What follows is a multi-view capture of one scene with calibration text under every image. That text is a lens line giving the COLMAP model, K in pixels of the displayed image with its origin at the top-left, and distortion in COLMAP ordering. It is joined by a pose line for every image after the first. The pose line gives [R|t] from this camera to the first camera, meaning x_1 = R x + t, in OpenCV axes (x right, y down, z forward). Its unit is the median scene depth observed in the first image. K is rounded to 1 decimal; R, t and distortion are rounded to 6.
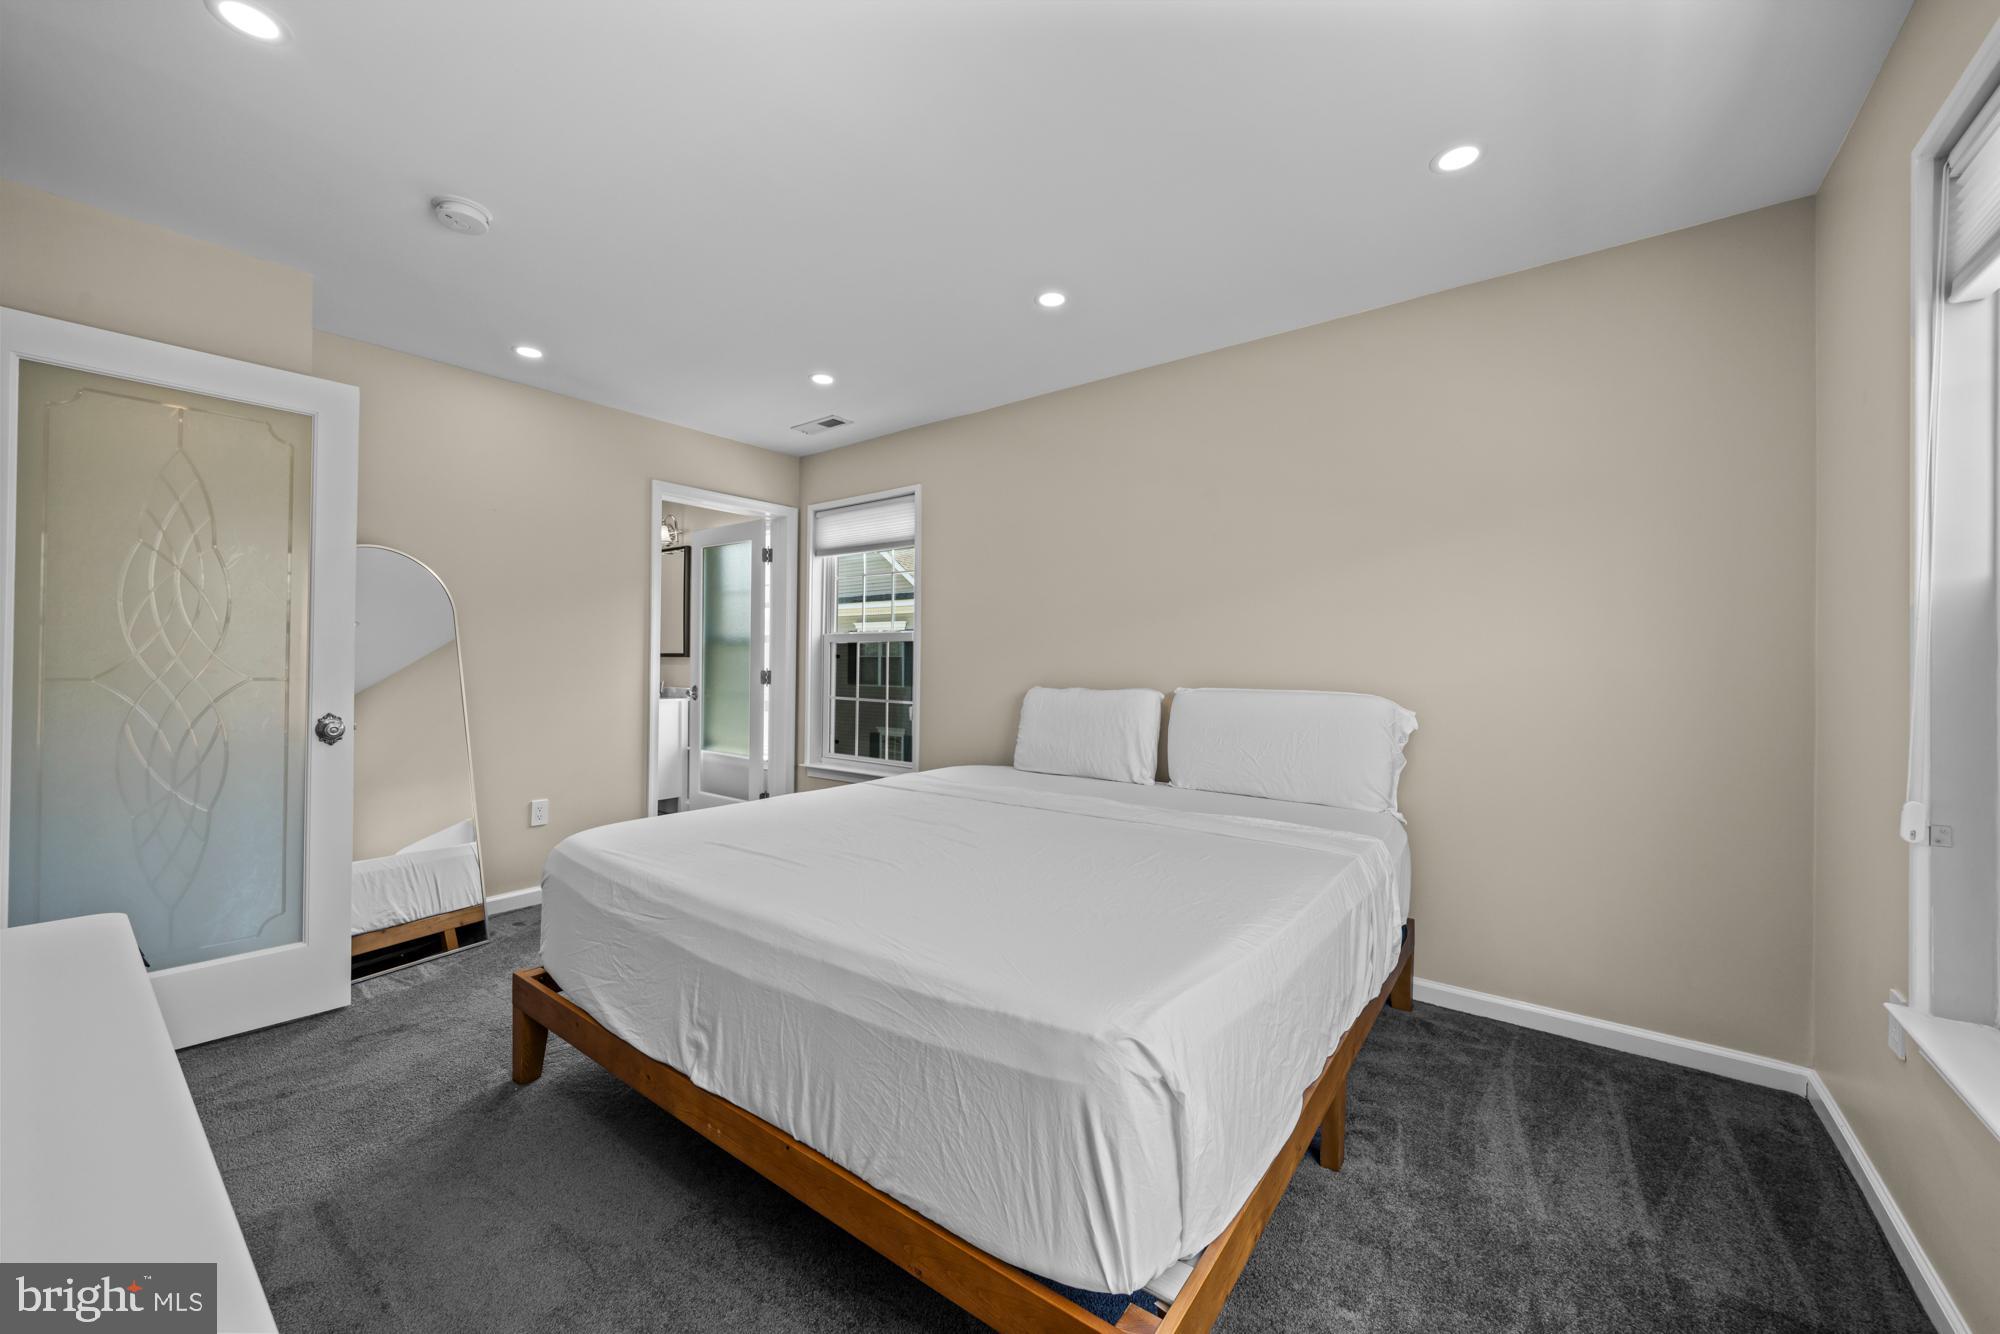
lens RADIAL K [[719.3, 0, 989.2], [0, 719.3, 656.9], [0, 0, 1]] dist [-0.000951, -0.000138]
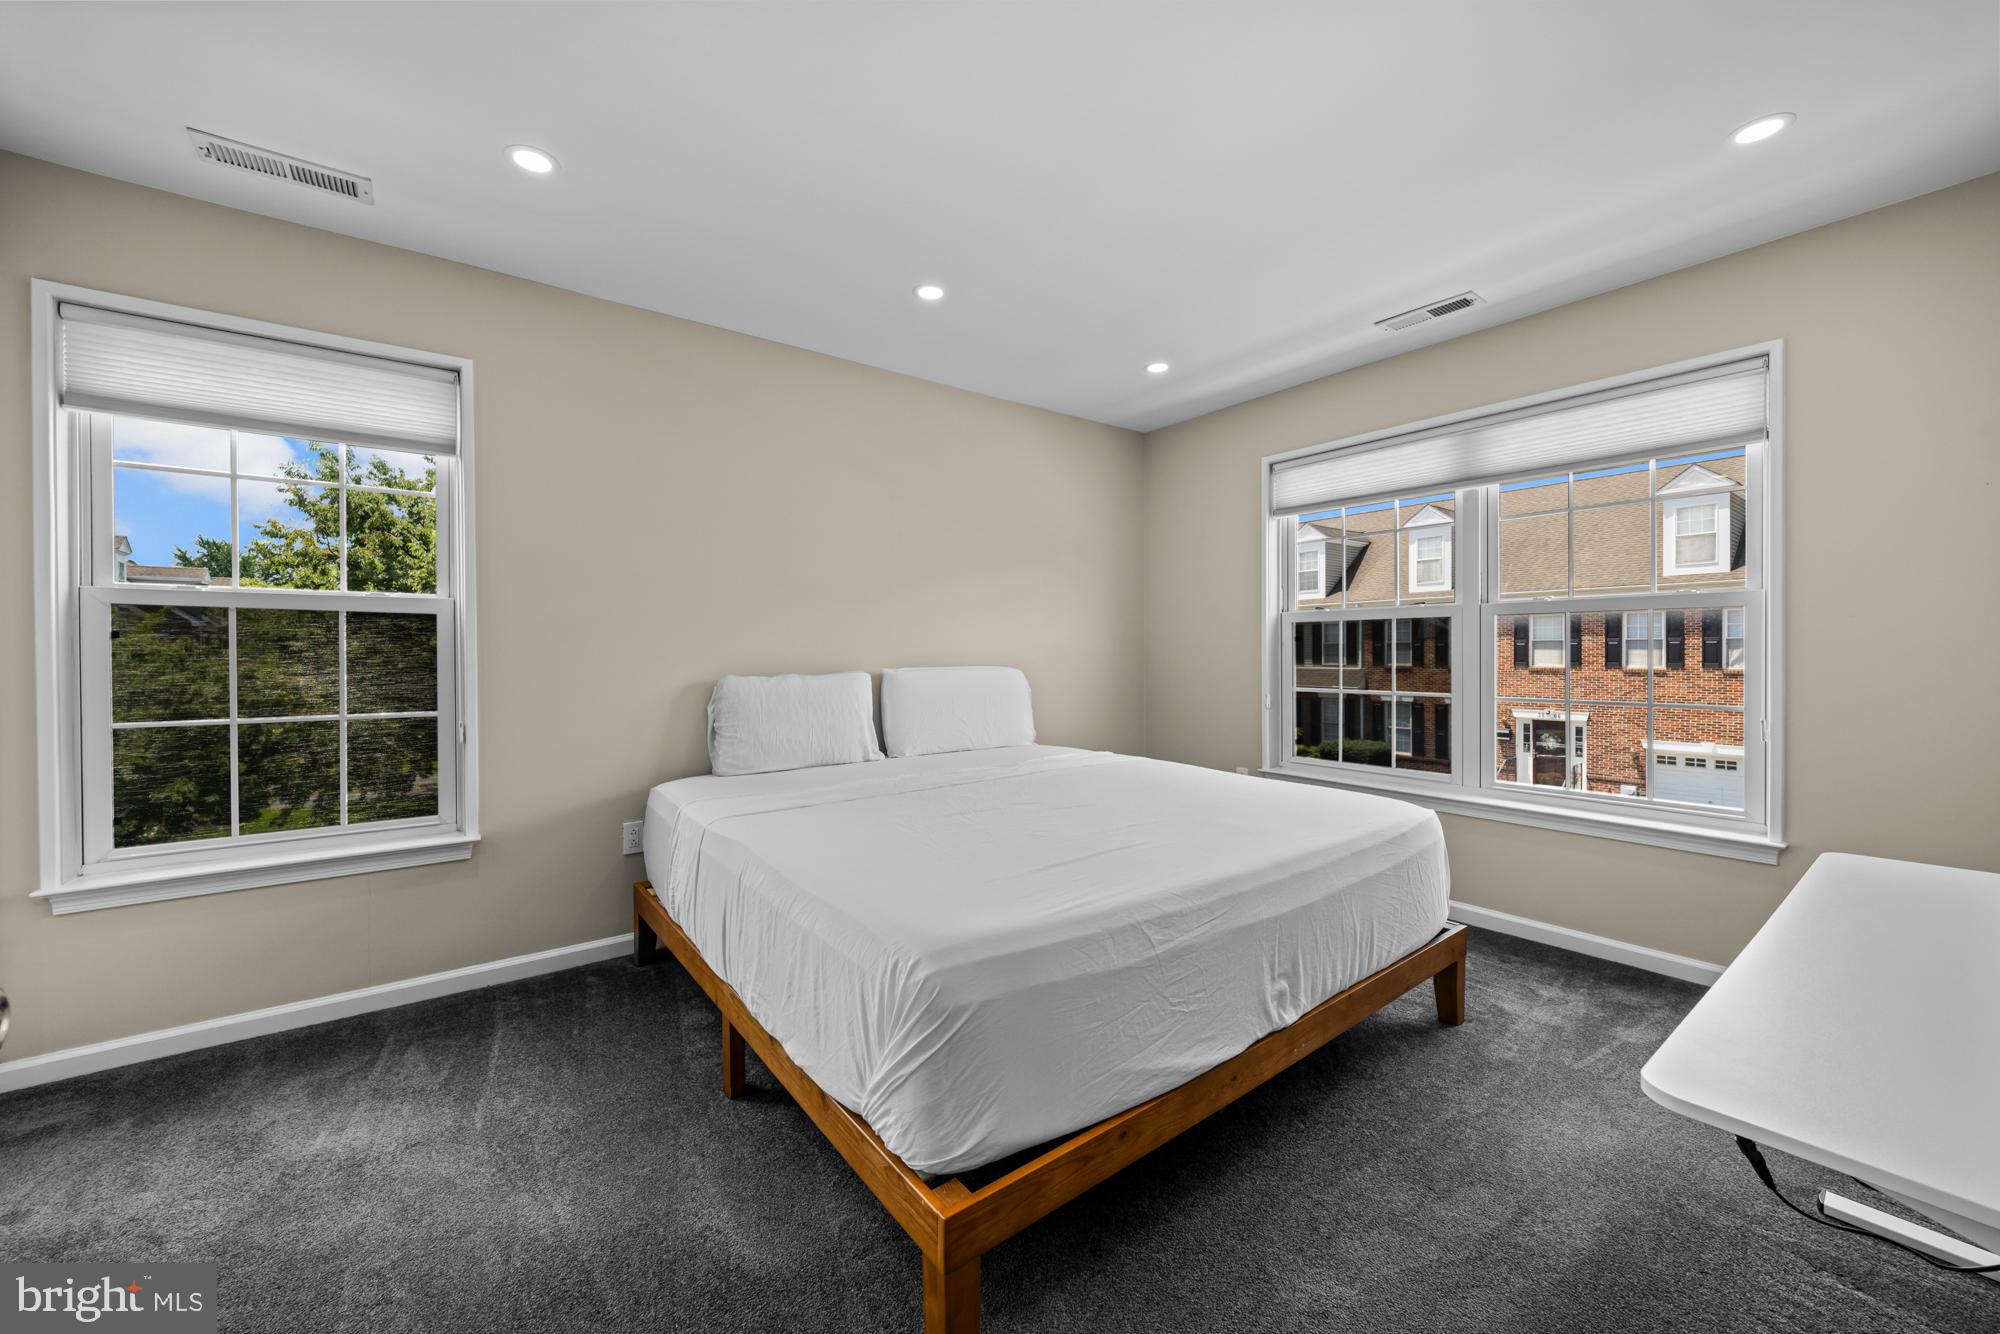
lens RADIAL K [[719.3, 0, 989.2], [0, 719.3, 656.9], [0, 0, 1]] dist [-0.000951, -0.000138]
pose [[0.302963, -0.015468, 0.952877, -1.548368], [-0.003175, 0.999846, 0.017240, 0.009897], [-0.952997, -0.008248, 0.302867, 1.079195]]
